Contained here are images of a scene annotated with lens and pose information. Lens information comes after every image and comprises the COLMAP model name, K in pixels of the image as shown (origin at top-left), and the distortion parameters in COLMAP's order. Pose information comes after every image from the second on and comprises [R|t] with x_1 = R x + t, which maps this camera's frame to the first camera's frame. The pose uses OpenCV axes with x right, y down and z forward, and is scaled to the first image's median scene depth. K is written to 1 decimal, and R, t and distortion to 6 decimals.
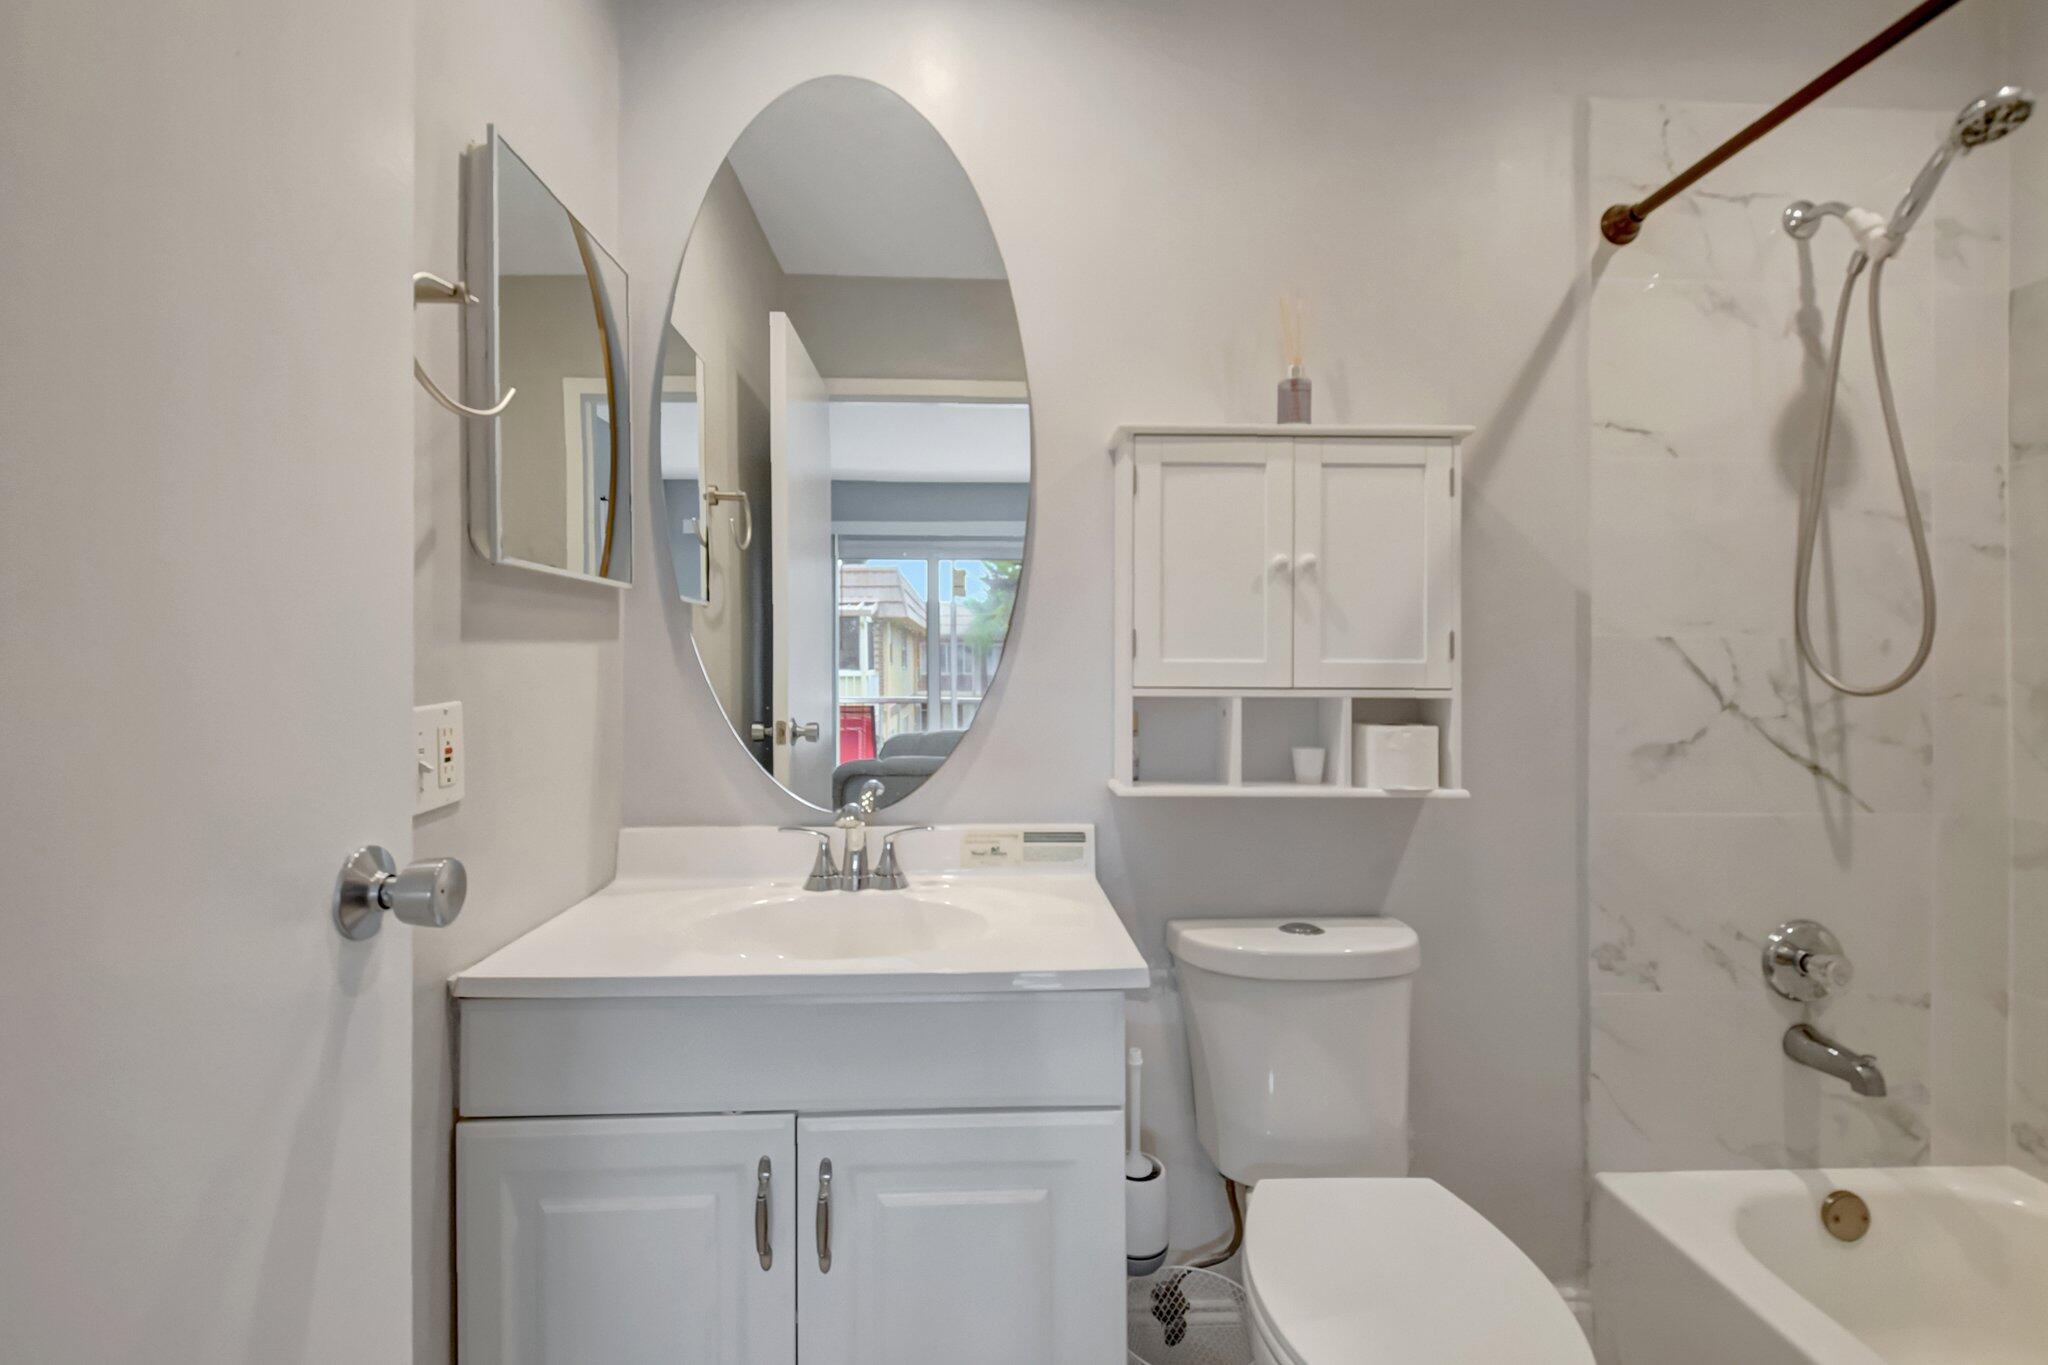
lens RADIAL K [[956.8, 0, 1028.5], [0, 956.8, 663.7], [0, 0, 1]] dist [-0.043478, -0.000020]
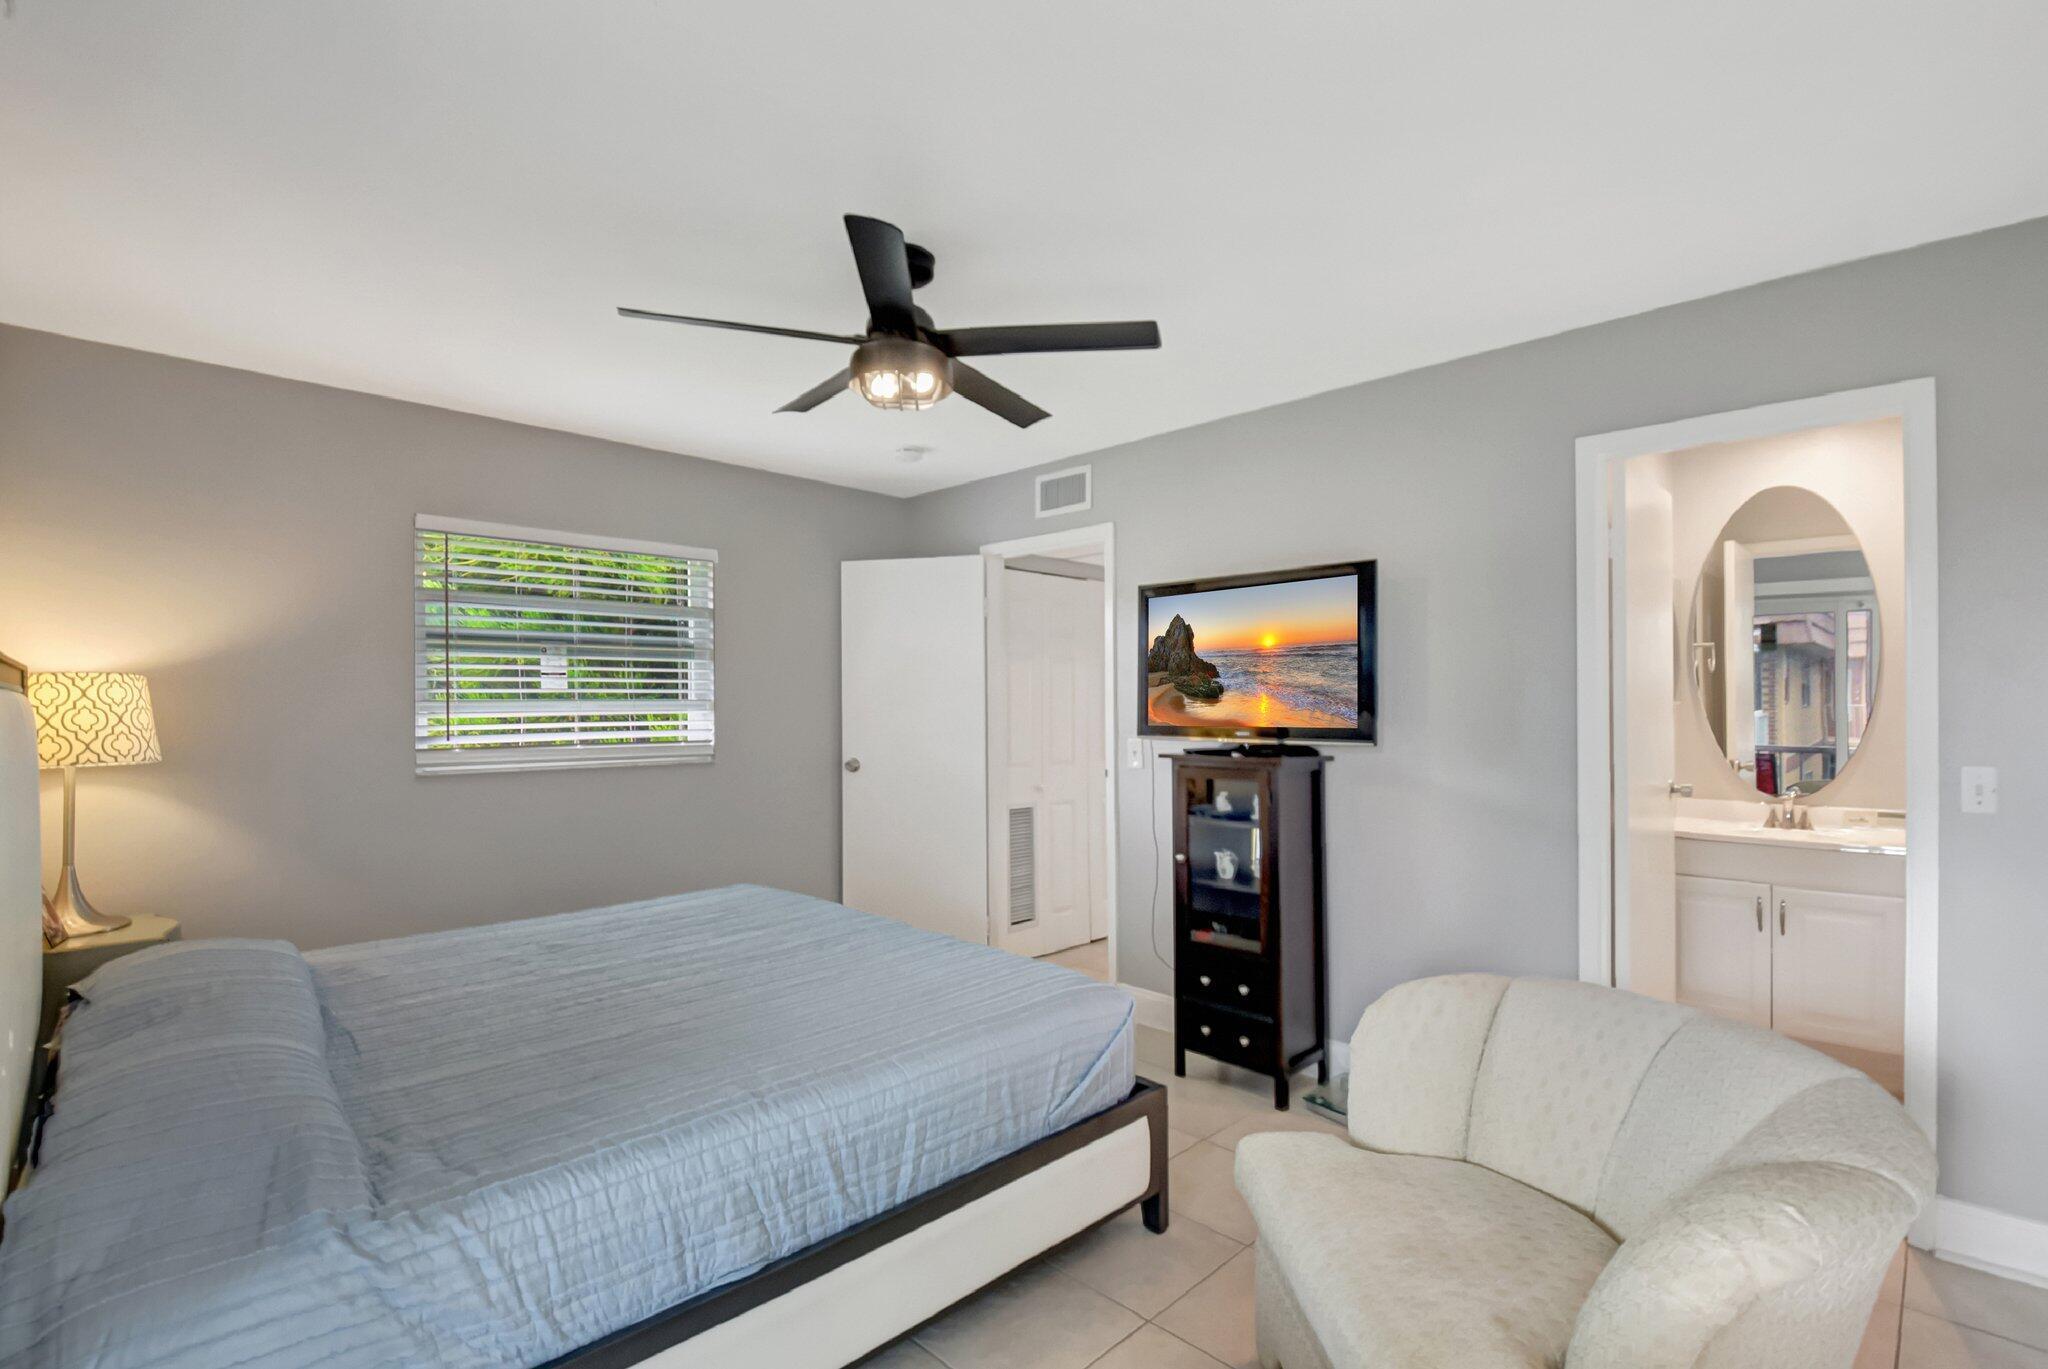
lens RADIAL K [[956.8, 0, 1028.5], [0, 956.8, 665.7], [0, 0, 1]] dist [-0.043478, -0.000020]
pose [[0.676965, -0.035762, -0.735146, 0.261148], [0.005354, 0.999032, -0.043669, -0.085335], [0.735996, 0.025627, 0.676501, -2.035554]]
